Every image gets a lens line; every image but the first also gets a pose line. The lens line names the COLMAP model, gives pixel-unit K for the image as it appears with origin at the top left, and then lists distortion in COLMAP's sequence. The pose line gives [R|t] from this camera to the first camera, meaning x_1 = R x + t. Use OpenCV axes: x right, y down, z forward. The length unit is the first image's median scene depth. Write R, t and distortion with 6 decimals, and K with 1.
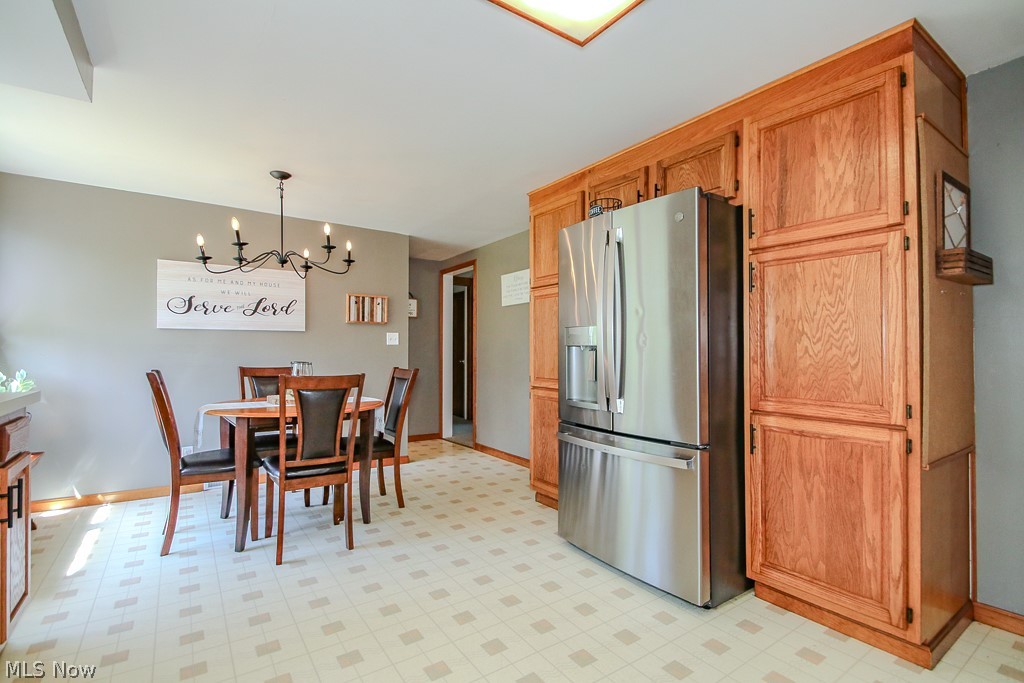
lens RADIAL K [[473.0, 0, 512.0], [0, 473.0, 341.5], [0, 0, 1]] dist [-0.000596, -0.000667]
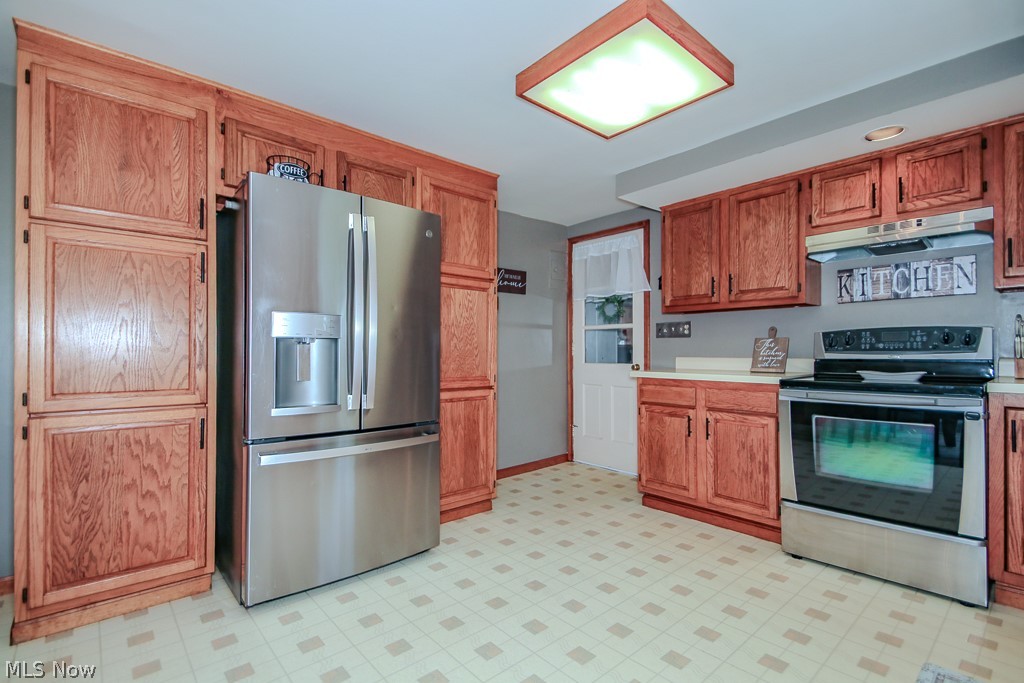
lens RADIAL K [[464.7, 0, 512.7], [0, 464.7, 349.7], [0, 0, 1]] dist [0.000615, -0.000468]
pose [[-0.116709, 0.002627, 0.993163, -0.913022], [-0.020307, 0.999781, -0.005031, 0.034756], [-0.992959, -0.020755, -0.116630, 0.999893]]
